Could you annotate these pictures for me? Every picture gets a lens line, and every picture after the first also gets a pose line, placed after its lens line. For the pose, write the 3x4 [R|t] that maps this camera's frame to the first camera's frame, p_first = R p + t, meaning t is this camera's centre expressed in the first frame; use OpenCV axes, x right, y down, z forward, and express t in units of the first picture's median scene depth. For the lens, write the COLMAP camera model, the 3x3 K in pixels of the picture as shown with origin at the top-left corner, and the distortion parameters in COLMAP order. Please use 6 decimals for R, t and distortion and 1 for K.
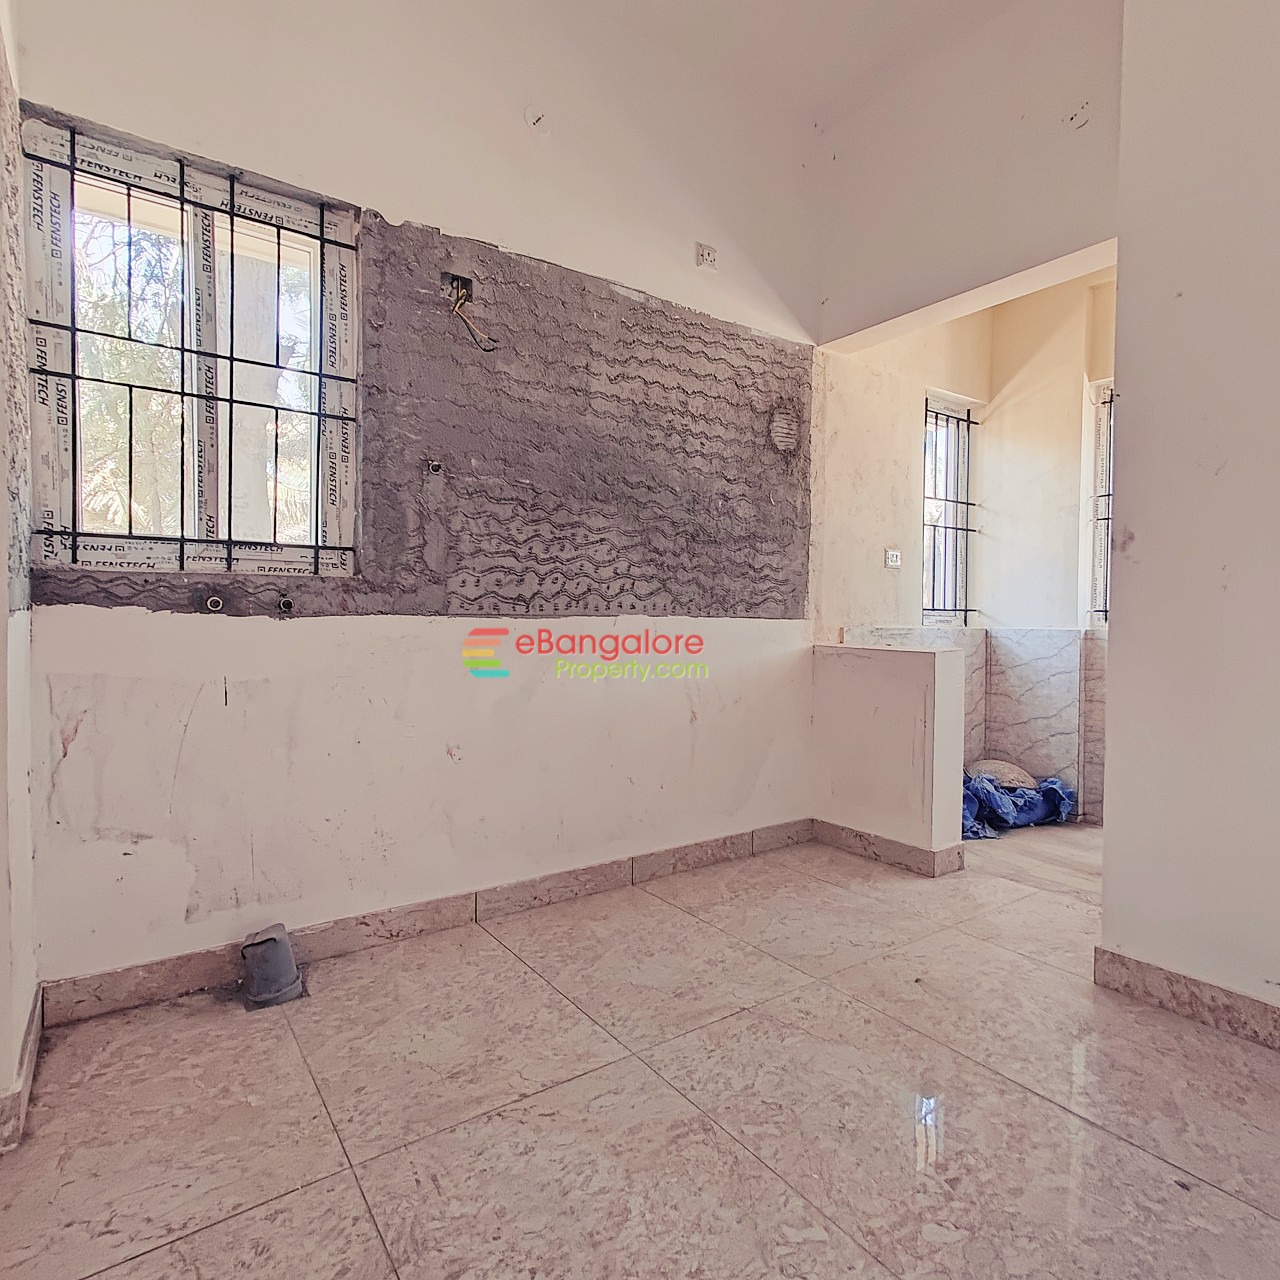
lens RADIAL K [[747.2, 0, 667.5], [0, 747.2, 641.1], [0, 0, 1]] dist [-0.003890, 0.006658]
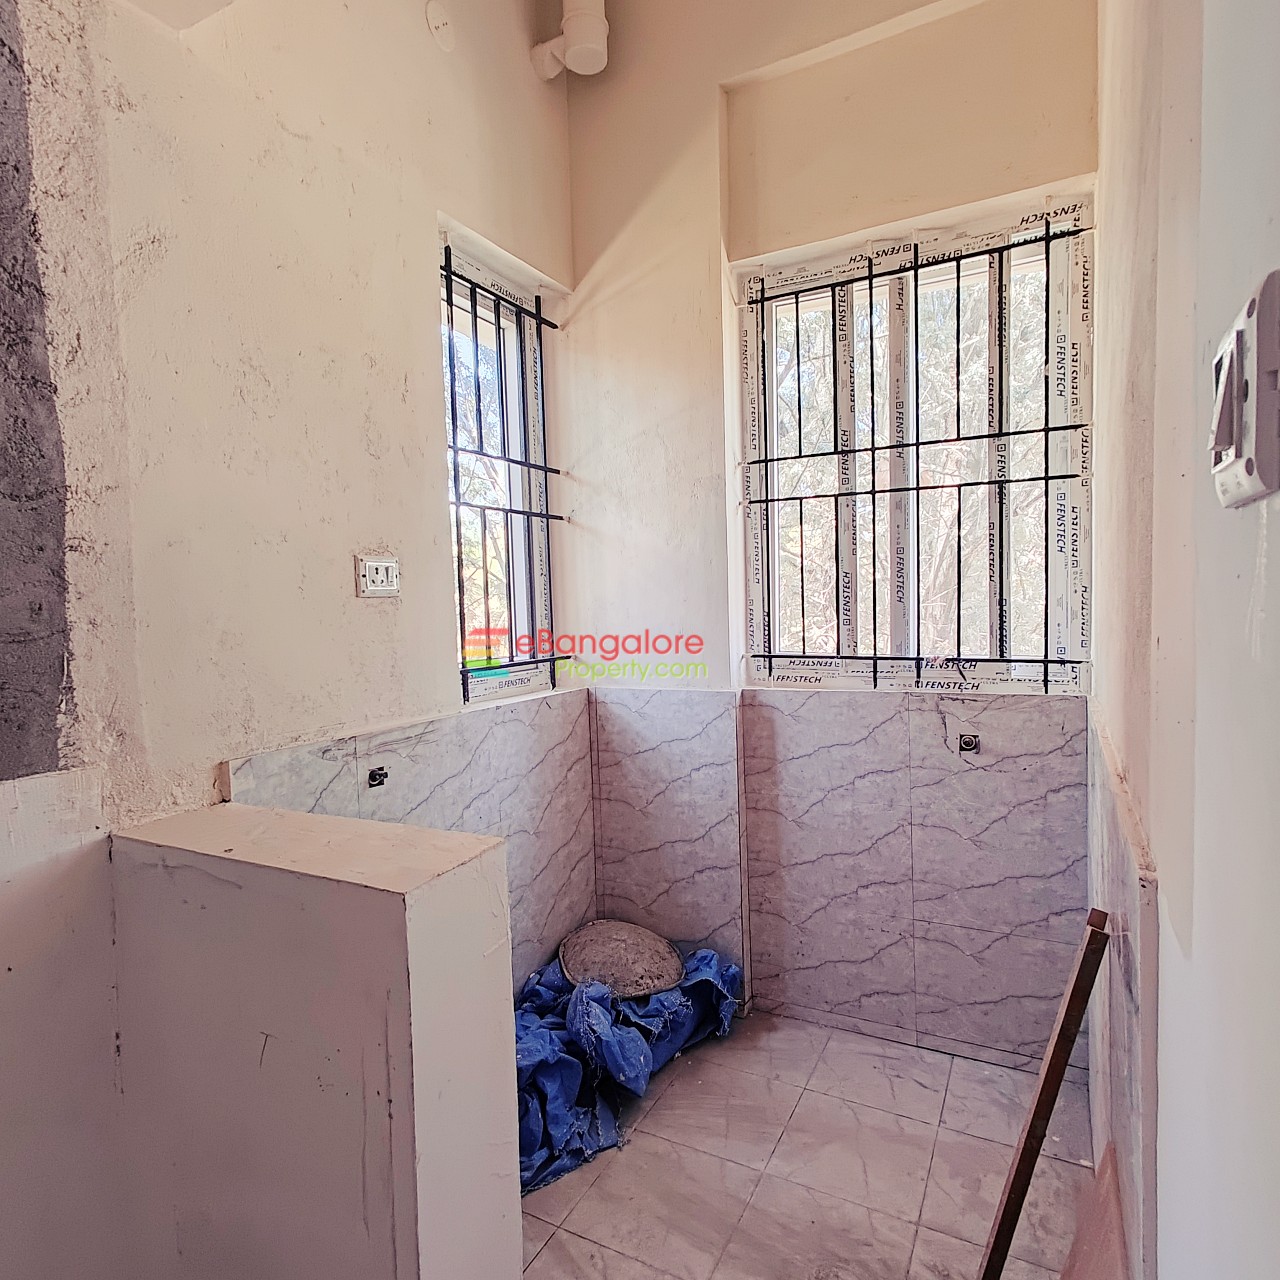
lens RADIAL K [[747.2, 0, 642.8], [0, 747.2, 636.4], [0, 0, 1]] dist [-0.003890, 0.006658]
pose [[0.903589, -0.051585, 0.425284, 0.236923], [0.047872, 0.998665, 0.019422, -0.070335], [-0.425717, 0.002810, 0.904852, 0.491165]]
